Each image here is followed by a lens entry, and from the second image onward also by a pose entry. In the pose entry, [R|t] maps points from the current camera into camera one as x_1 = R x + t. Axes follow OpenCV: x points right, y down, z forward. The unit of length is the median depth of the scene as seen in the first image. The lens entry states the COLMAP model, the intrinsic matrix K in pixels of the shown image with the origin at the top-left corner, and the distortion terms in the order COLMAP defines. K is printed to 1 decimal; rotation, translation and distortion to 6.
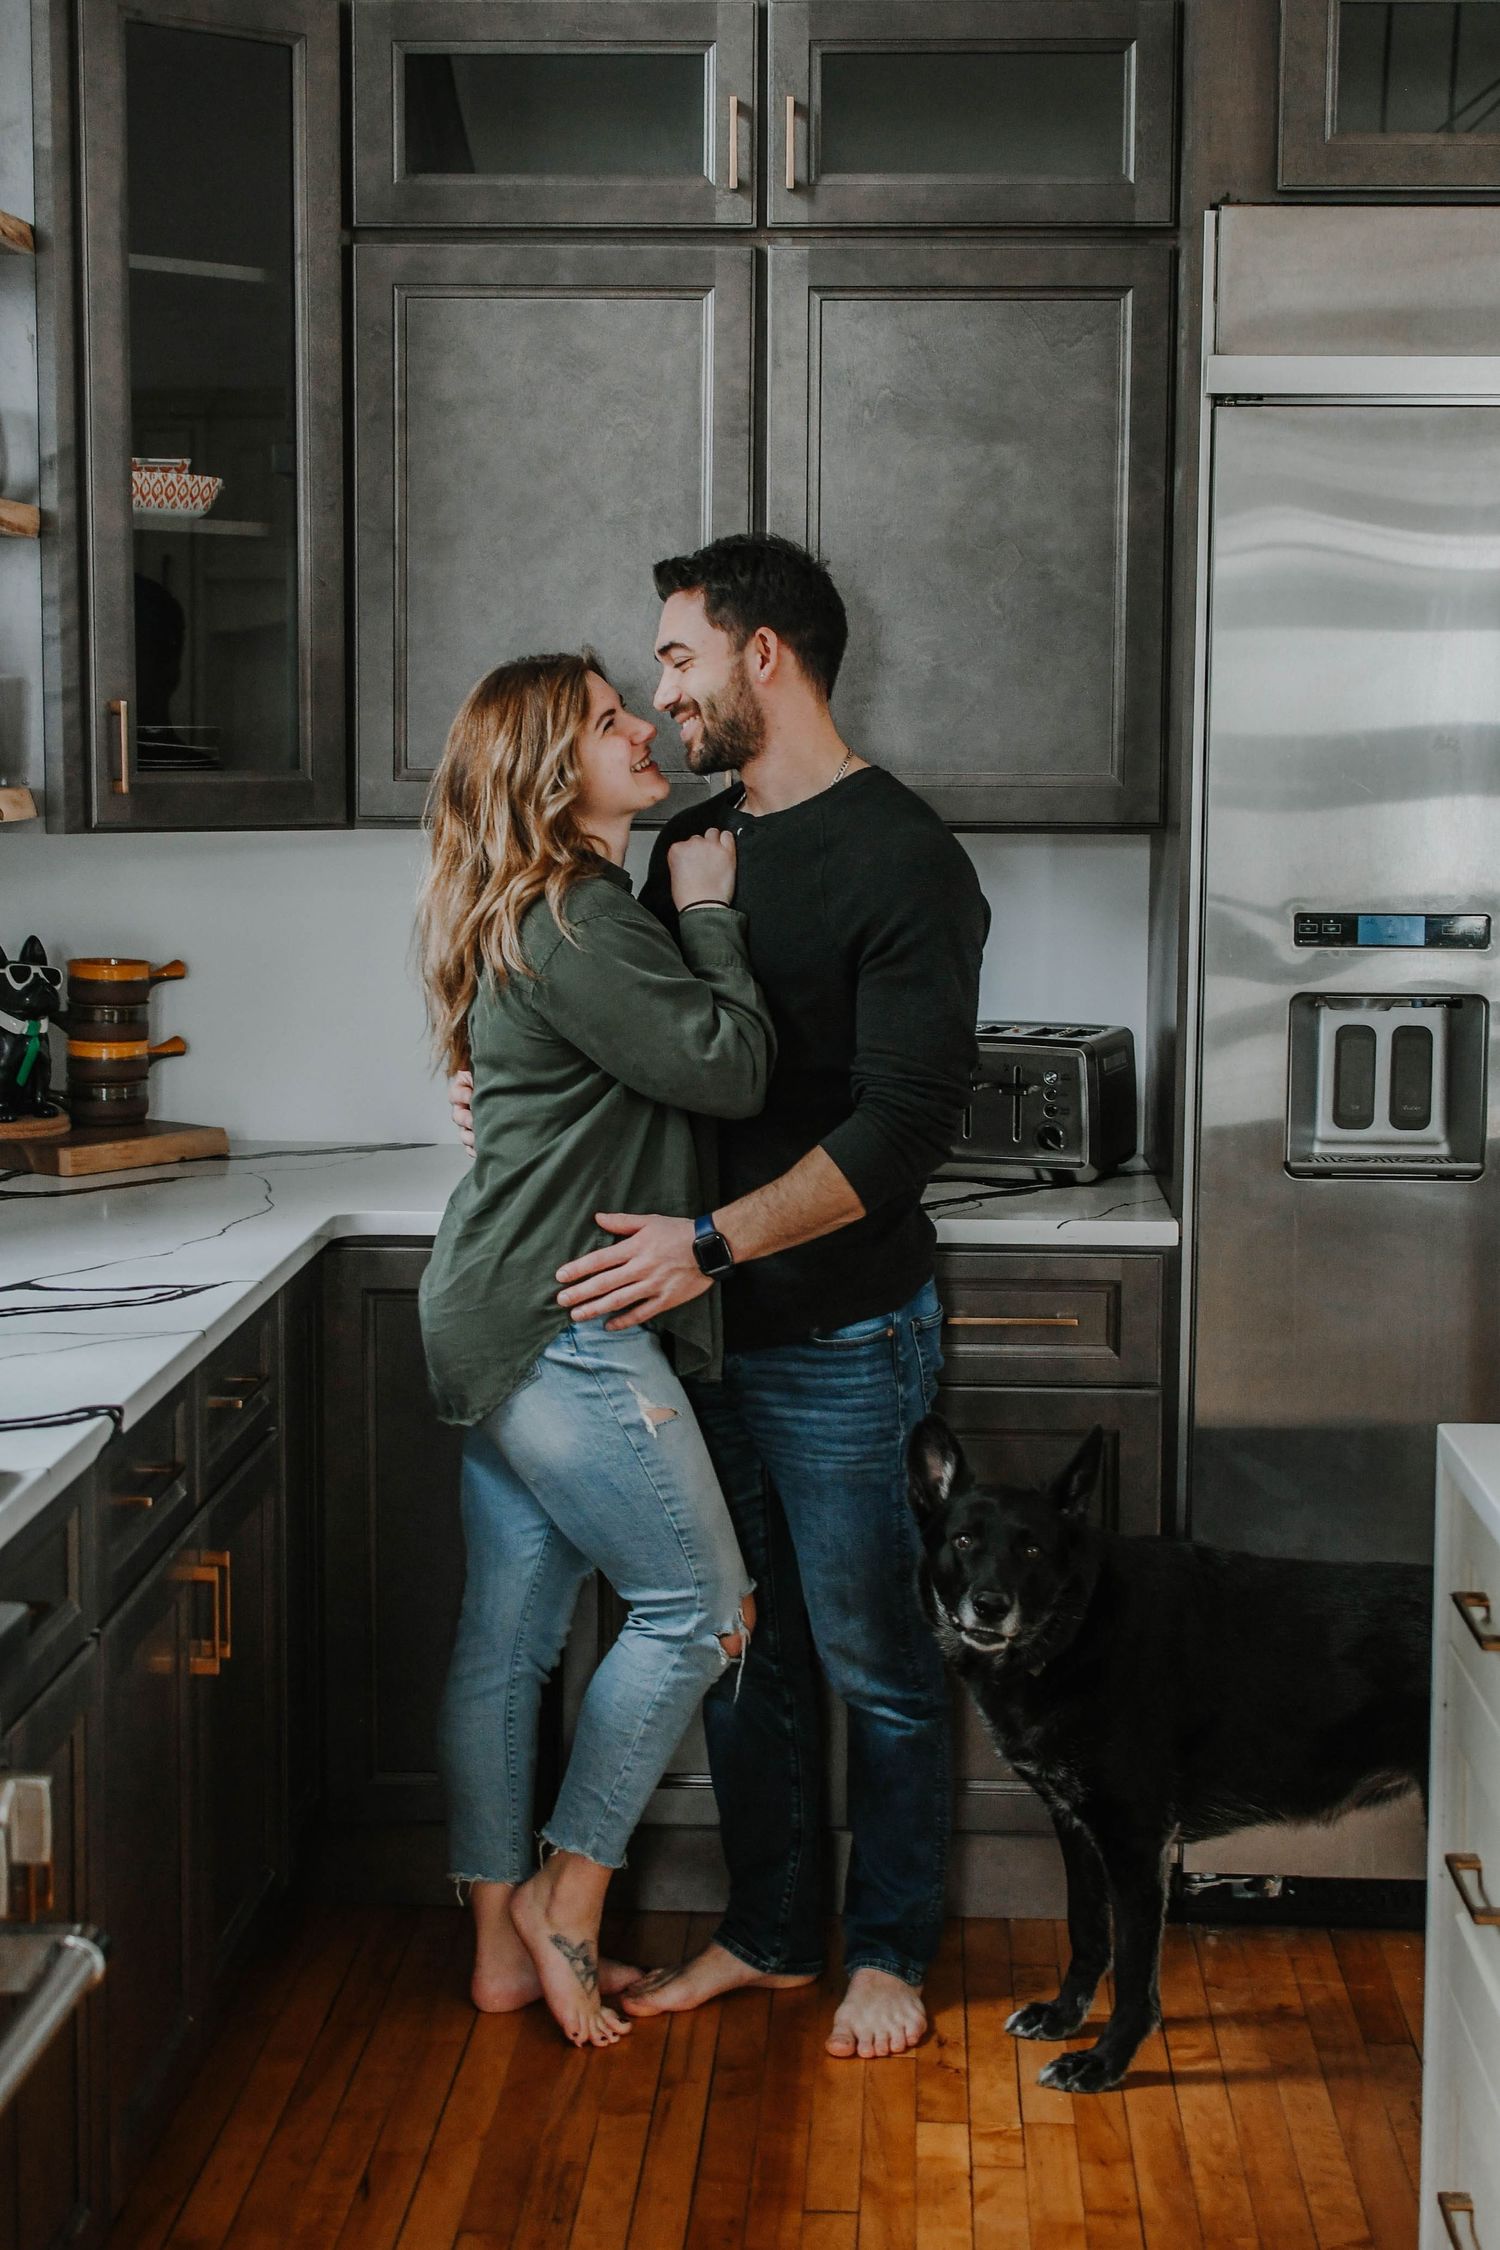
lens RADIAL K [[3385.0, 0, 764.1], [0, 3385.0, 1112.3], [0, 0, 1]] dist [-0.005502, 0.000000]
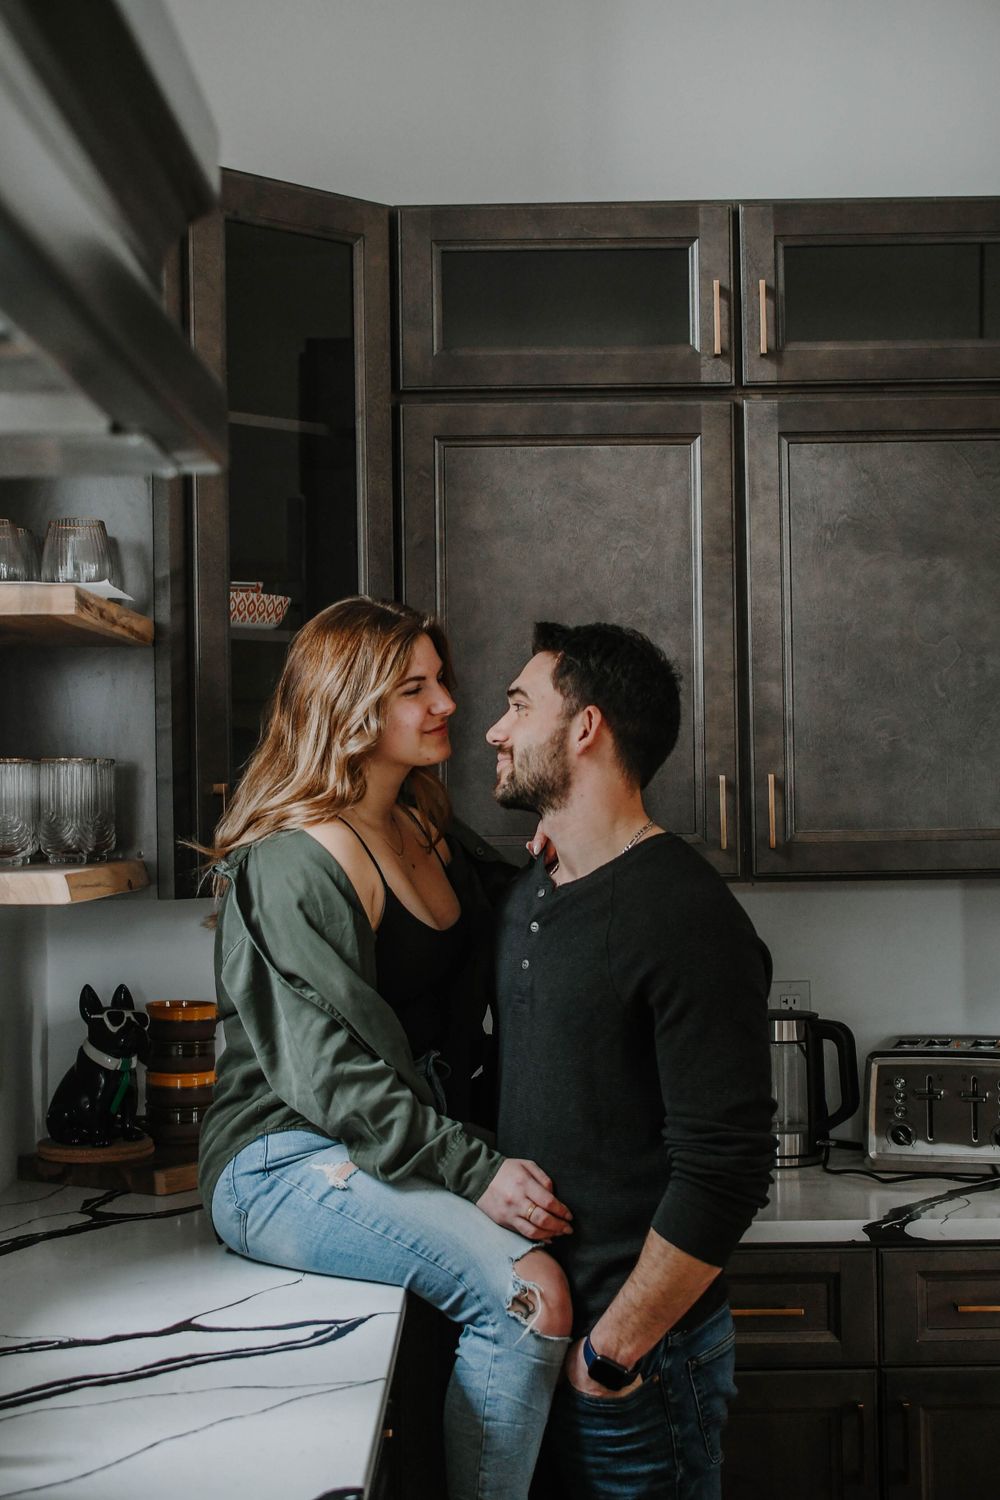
lens RADIAL K [[2256.7, 0, 489.4], [0, 2256.7, 764.9], [0, 0, 1]] dist [-0.005502, 0.000000]
pose [[0.998995, -0.020838, 0.039692, -0.127623], [0.025944, 0.990800, -0.132821, -0.022081], [-0.036560, 0.133718, 0.990345, 0.224958]]
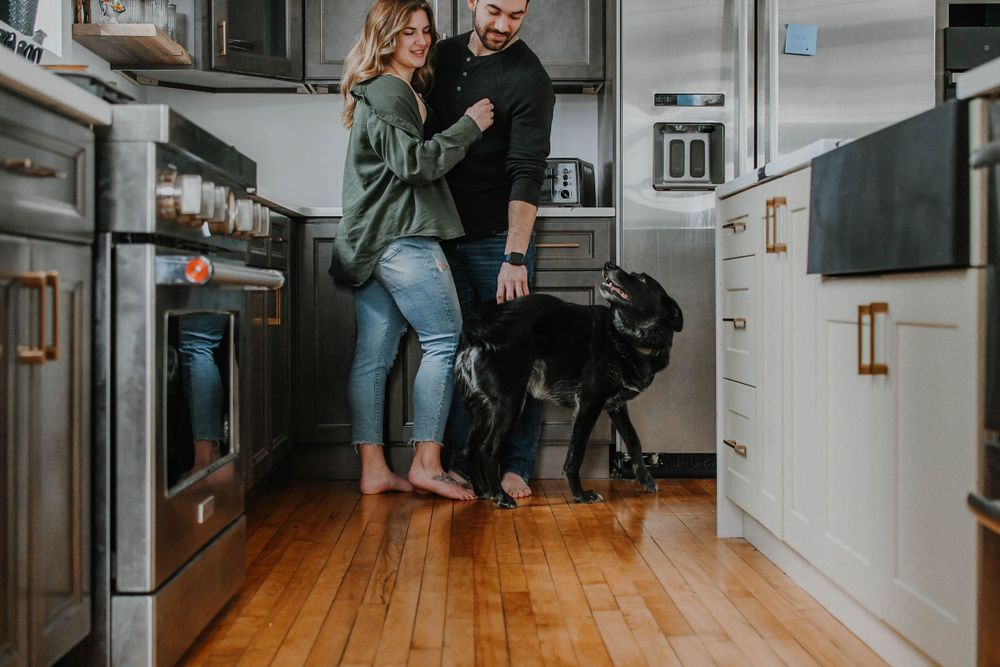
lens RADIAL K [[1504.5, 0, 497.3], [0, 1504.5, 342.1], [0, 0, 1]] dist [-0.005502, 0.000000]
pose [[0.997543, -0.011780, 0.069055, -0.056415], [0.017866, 0.995943, -0.088194, 0.241215], [-0.067736, 0.089211, 0.993707, -0.187185]]
